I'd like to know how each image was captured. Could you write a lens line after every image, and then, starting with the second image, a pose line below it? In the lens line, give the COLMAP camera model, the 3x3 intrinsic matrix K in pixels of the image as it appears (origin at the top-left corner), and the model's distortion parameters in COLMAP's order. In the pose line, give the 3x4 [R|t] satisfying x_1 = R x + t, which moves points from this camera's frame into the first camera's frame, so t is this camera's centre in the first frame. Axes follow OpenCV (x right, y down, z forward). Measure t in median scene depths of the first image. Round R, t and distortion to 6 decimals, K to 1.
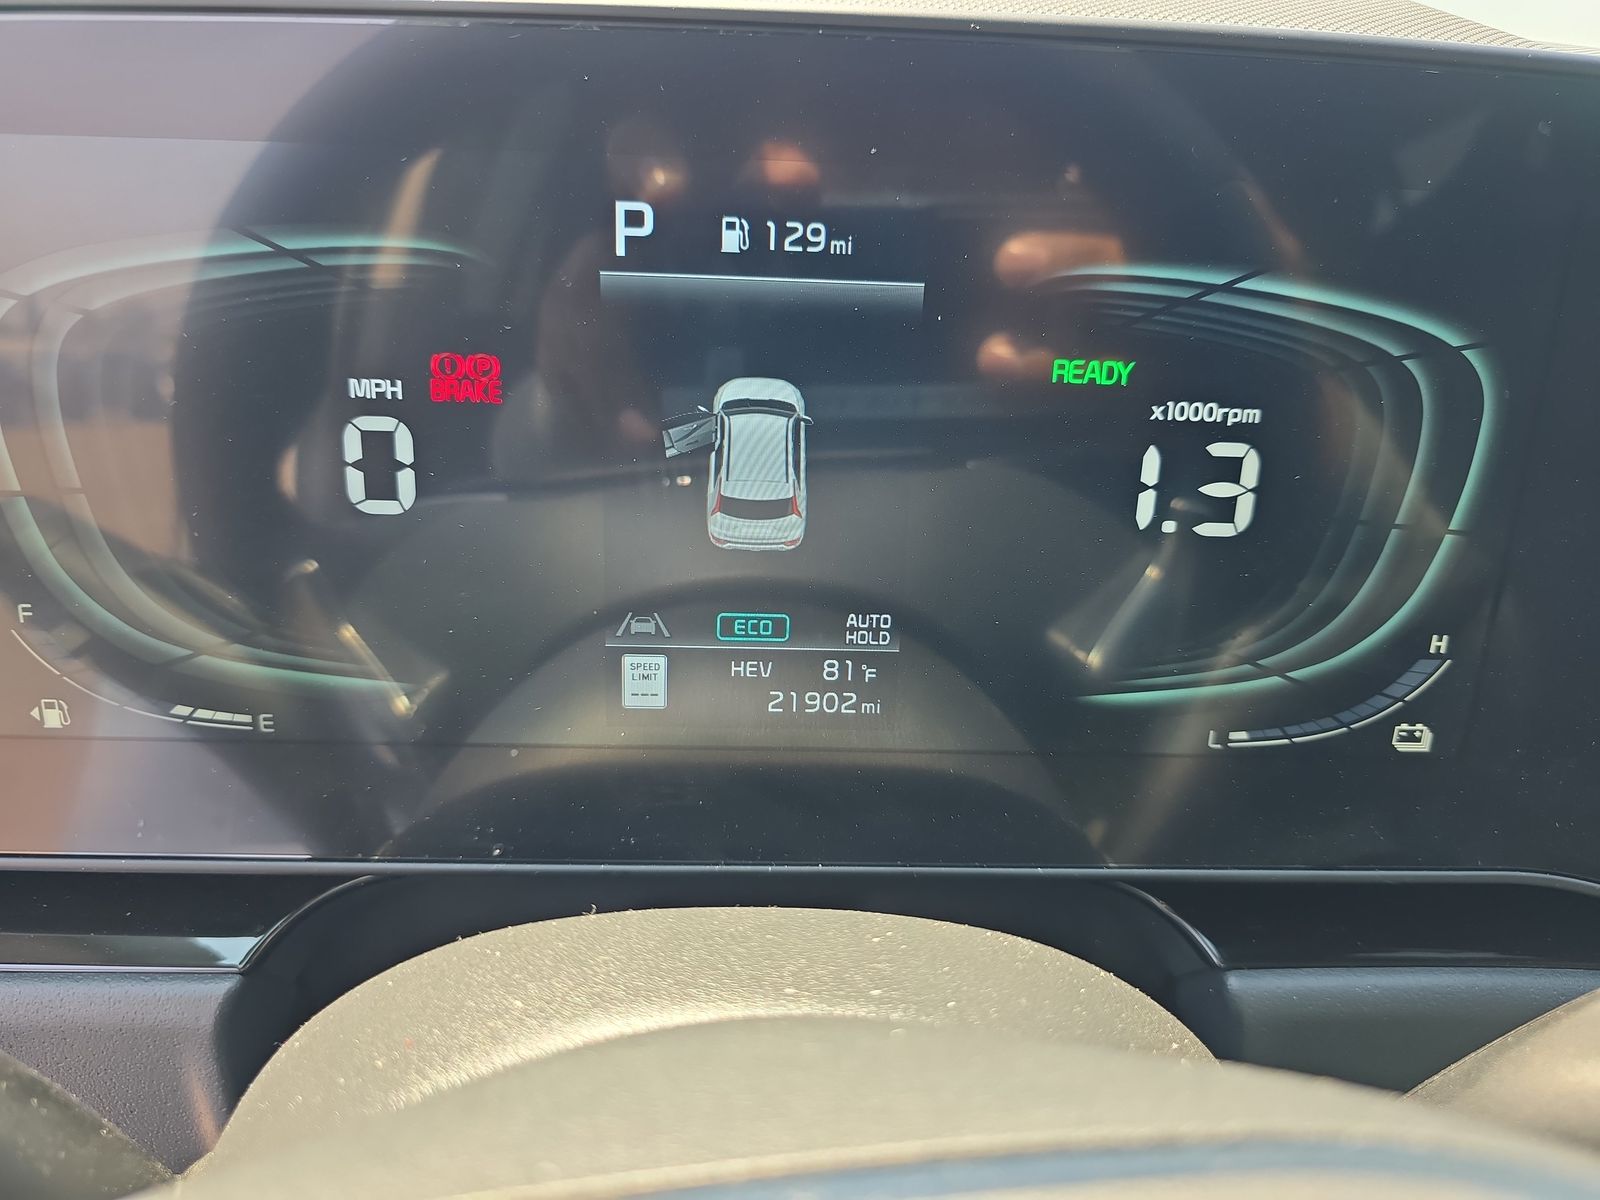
lens RADIAL K [[1127.0, 0, 800.0], [0, 1127.0, 600.0], [0, 0, 1]] dist [-0.026765, -0.003479]
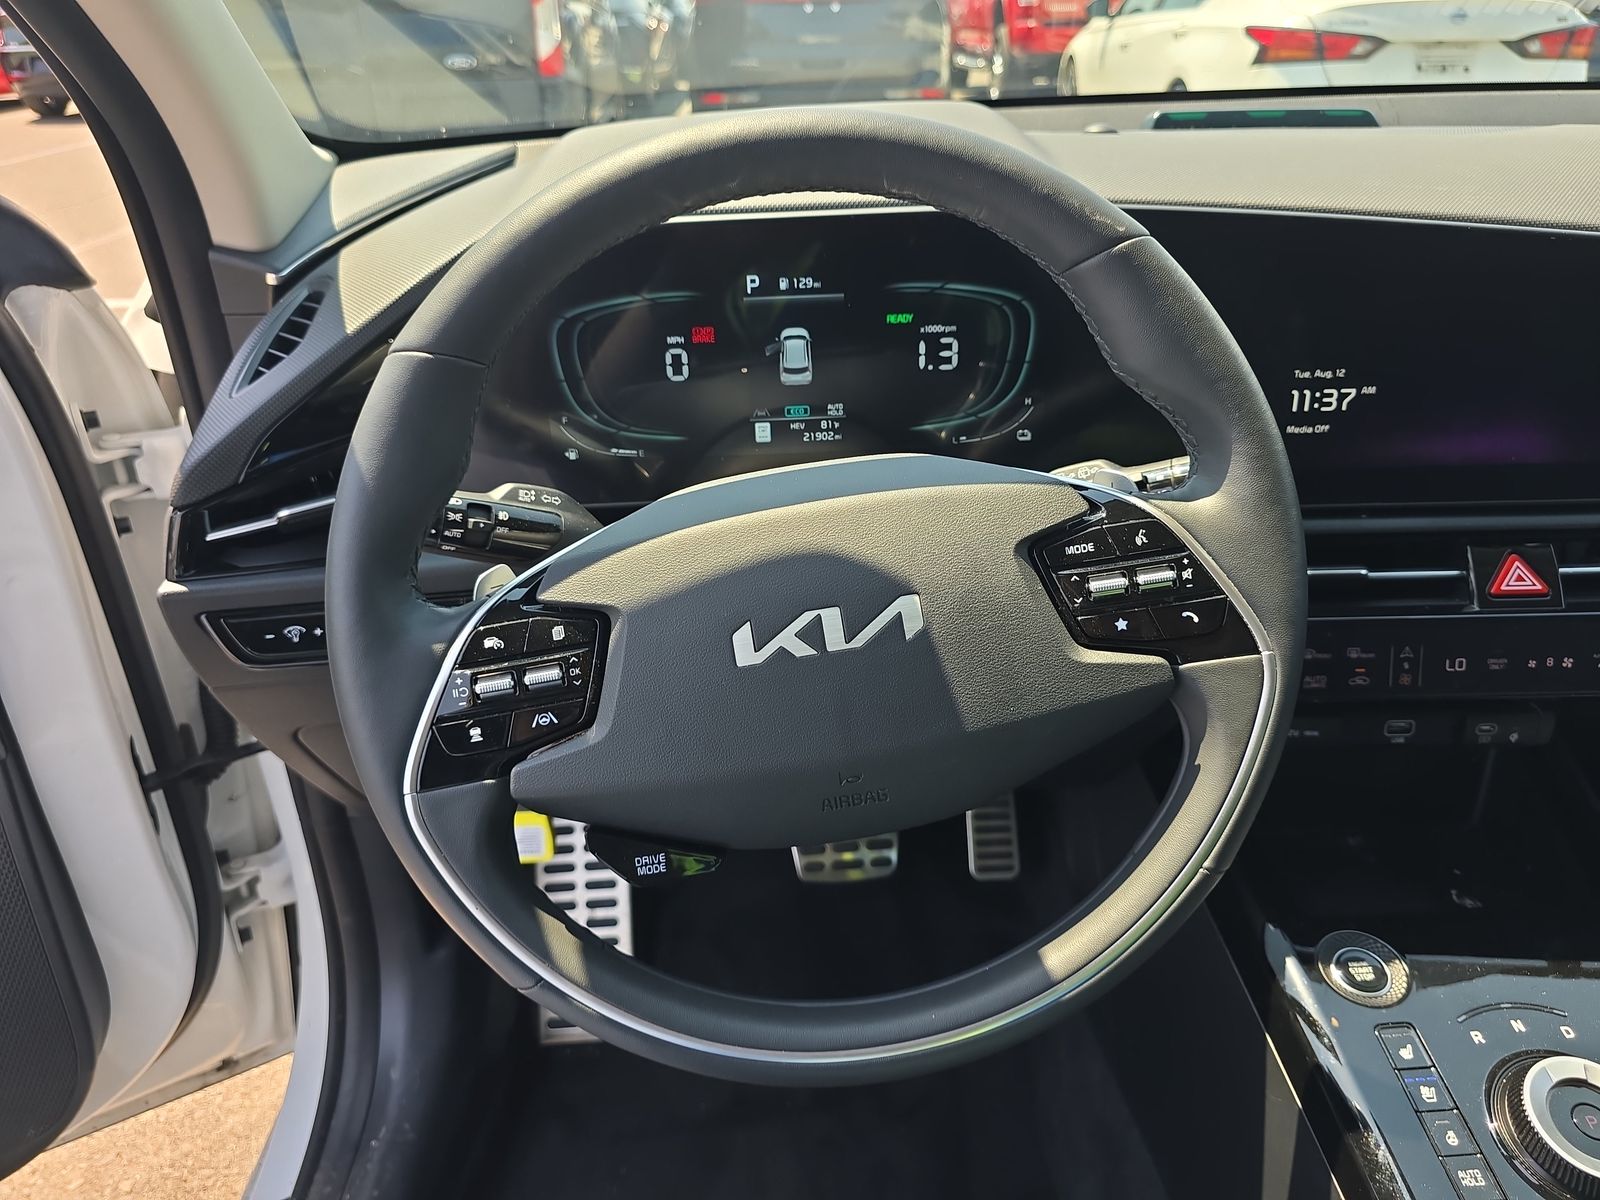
lens RADIAL K [[1093.8, 0, 804.3], [0, 1093.8, 603.9], [0, 0, 1]] dist [0.024569, -0.035537]
pose [[0.997500, -0.069600, -0.012225, -0.023928], [0.070255, 0.995367, 0.065646, 0.364398], [0.007599, -0.066341, 0.997768, -2.070016]]
